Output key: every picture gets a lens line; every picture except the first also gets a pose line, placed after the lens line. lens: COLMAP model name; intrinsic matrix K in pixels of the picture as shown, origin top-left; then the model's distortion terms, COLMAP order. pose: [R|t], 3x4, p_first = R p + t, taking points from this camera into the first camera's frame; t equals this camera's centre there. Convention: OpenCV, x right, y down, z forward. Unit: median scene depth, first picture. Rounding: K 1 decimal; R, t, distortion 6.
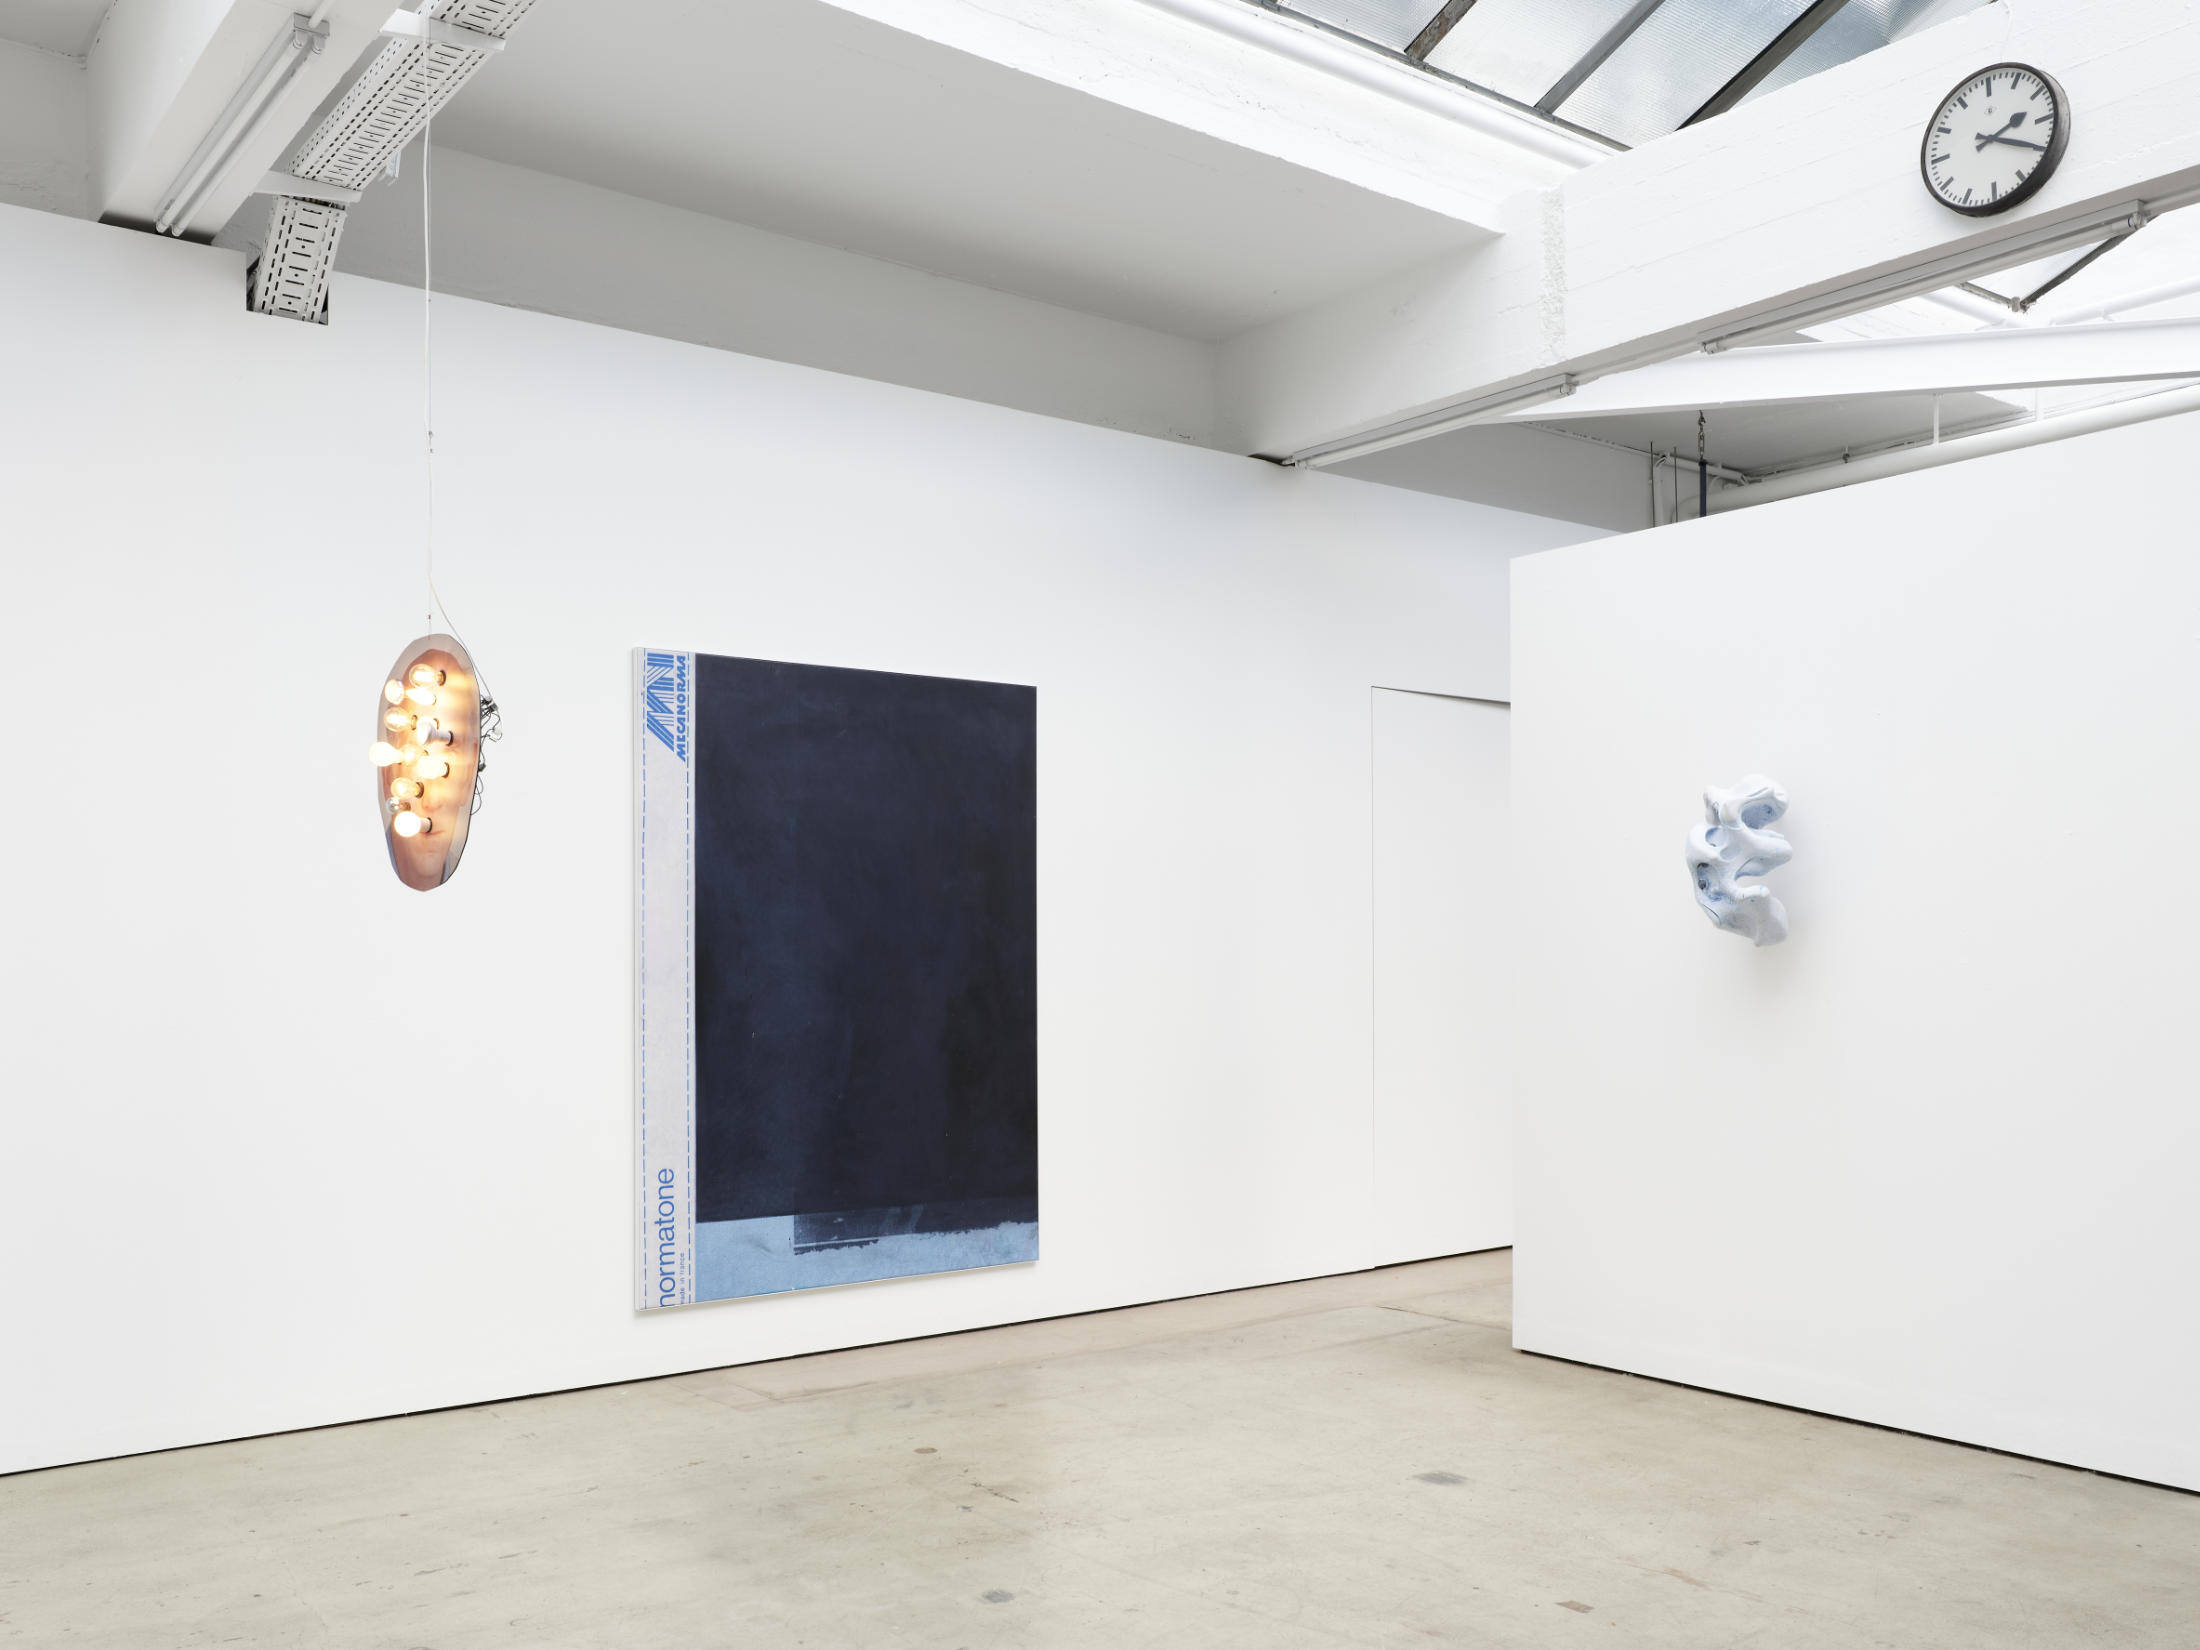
lens RADIAL K [[1581.5, 0, 1040.0], [0, 1581.5, 813.8], [0, 0, 1]] dist [0.002421, 0.001819]
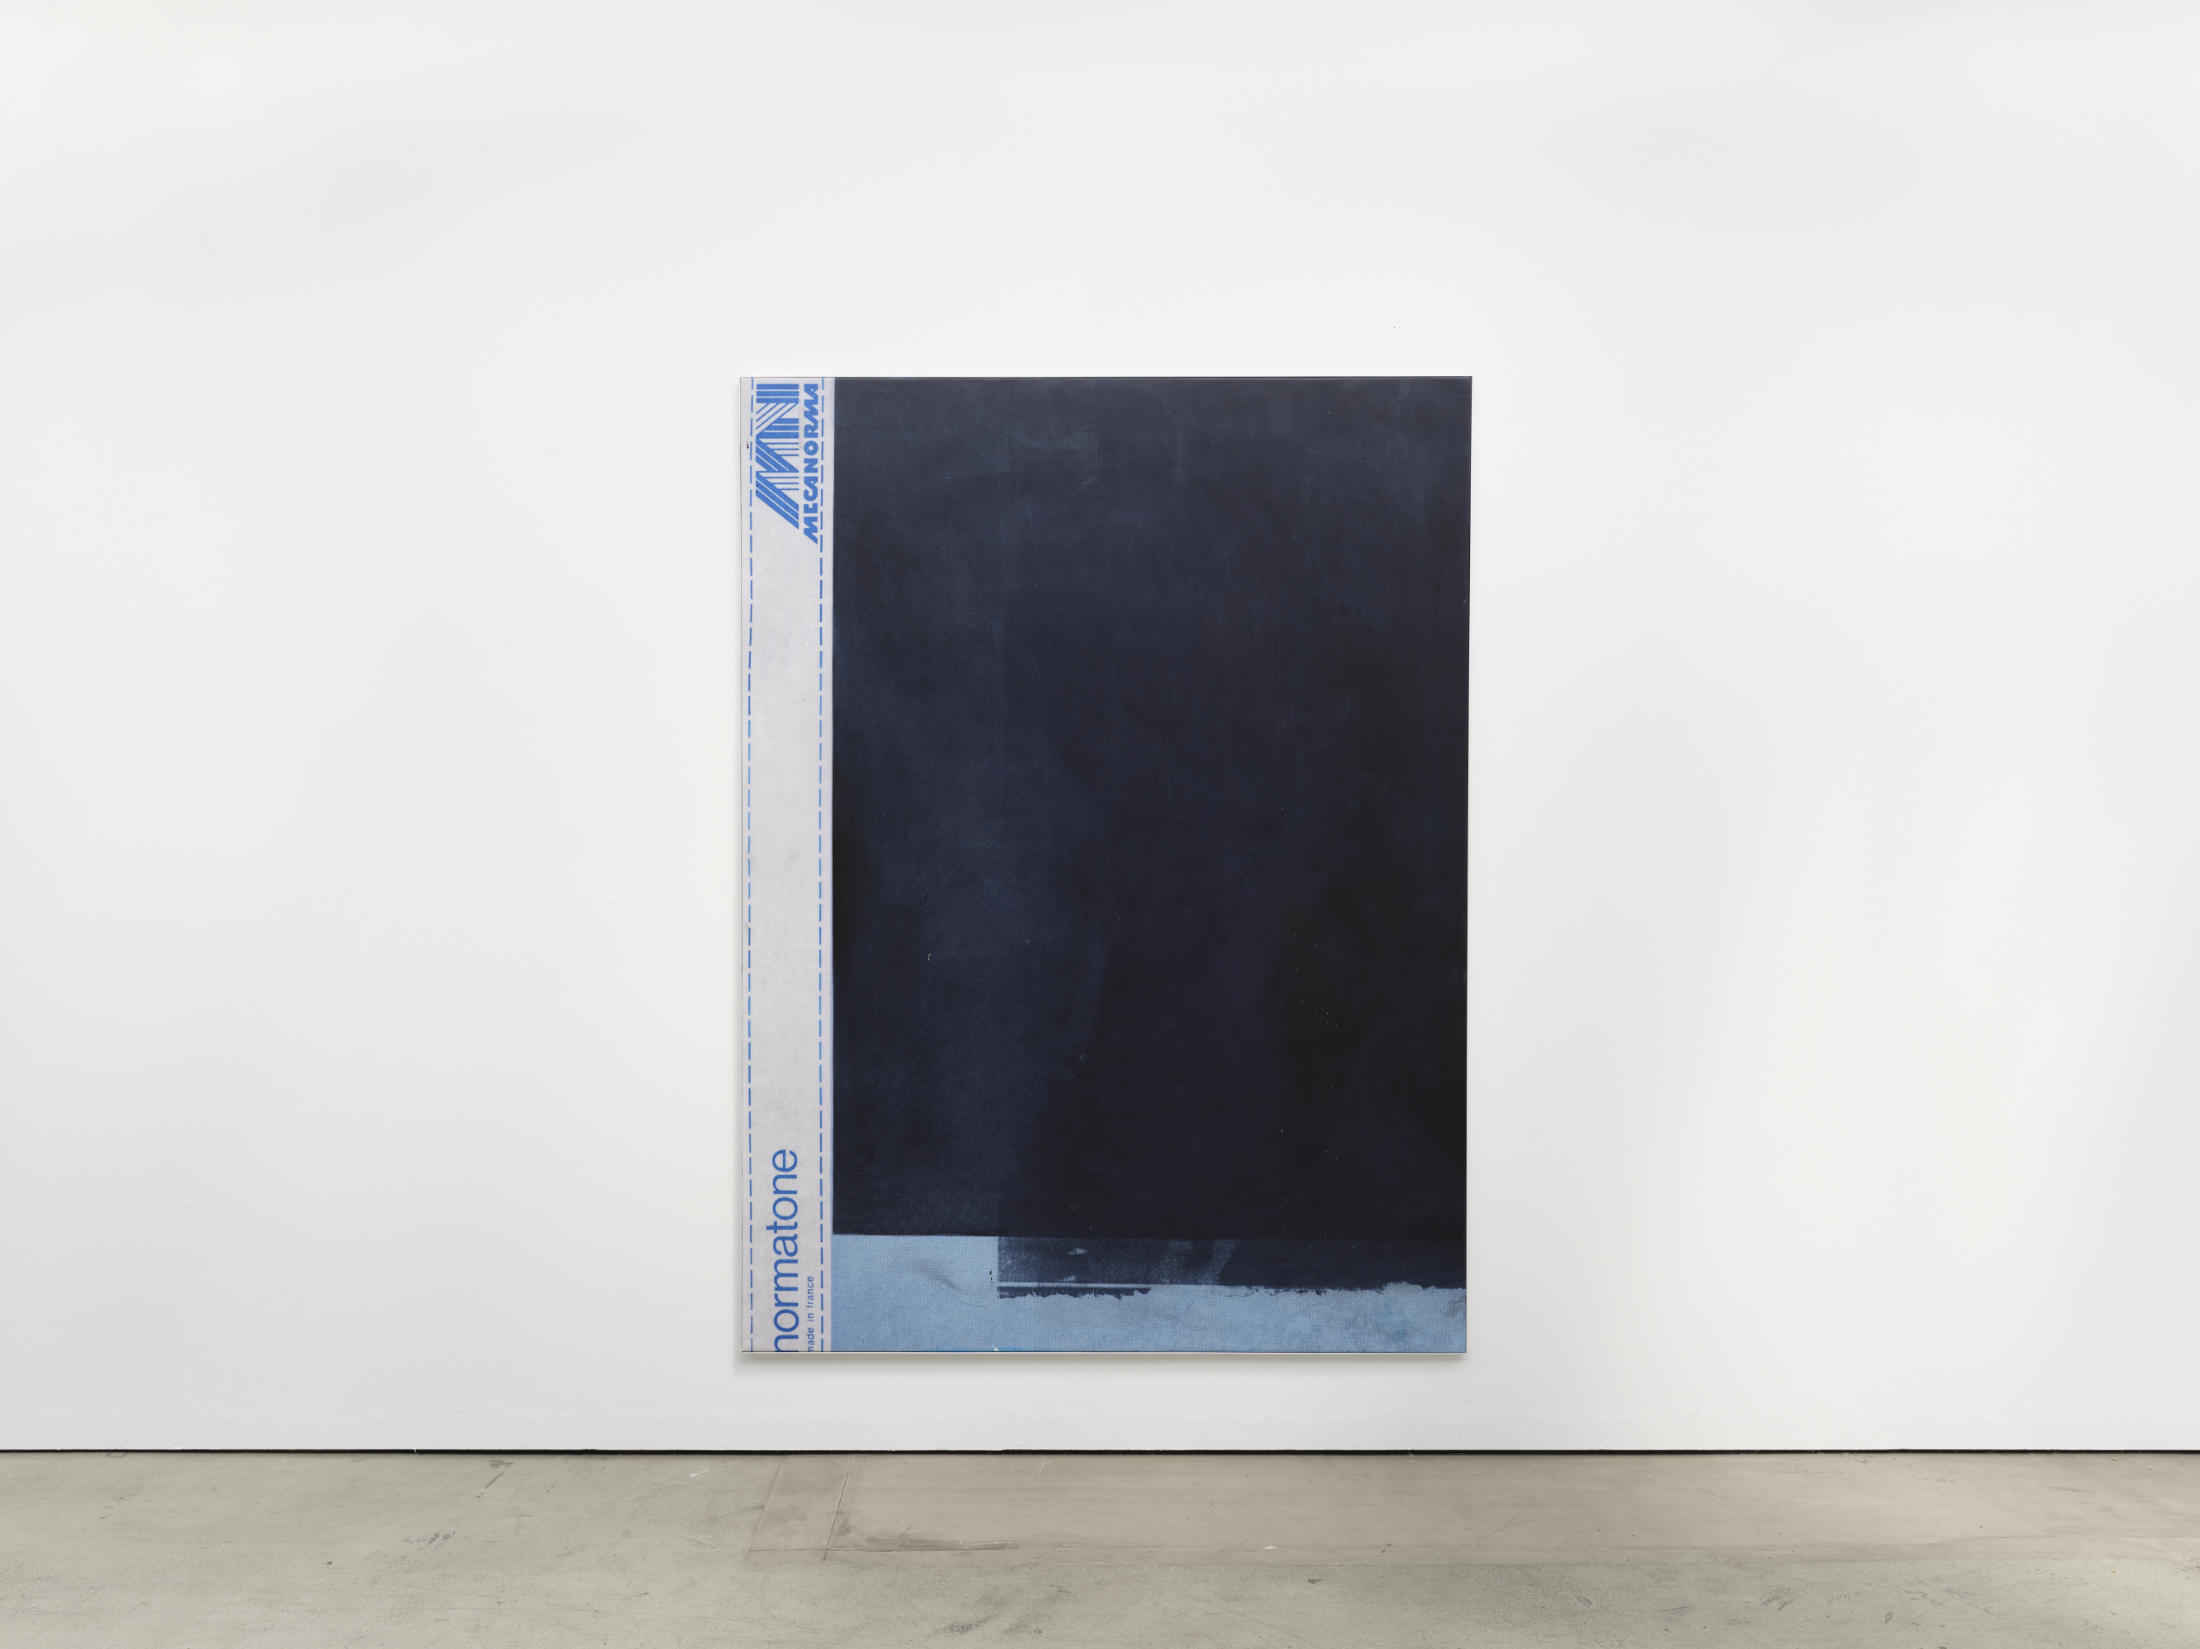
lens RADIAL K [[1581.5, 0, 1040.0], [0, 1581.5, 813.3], [0, 0, 1]] dist [0.002421, 0.001819]
pose [[0.832627, -0.006497, -0.553797, 0.220673], [0.044461, 0.997488, 0.055145, 0.047765], [0.552047, -0.070538, 0.830824, 0.495258]]
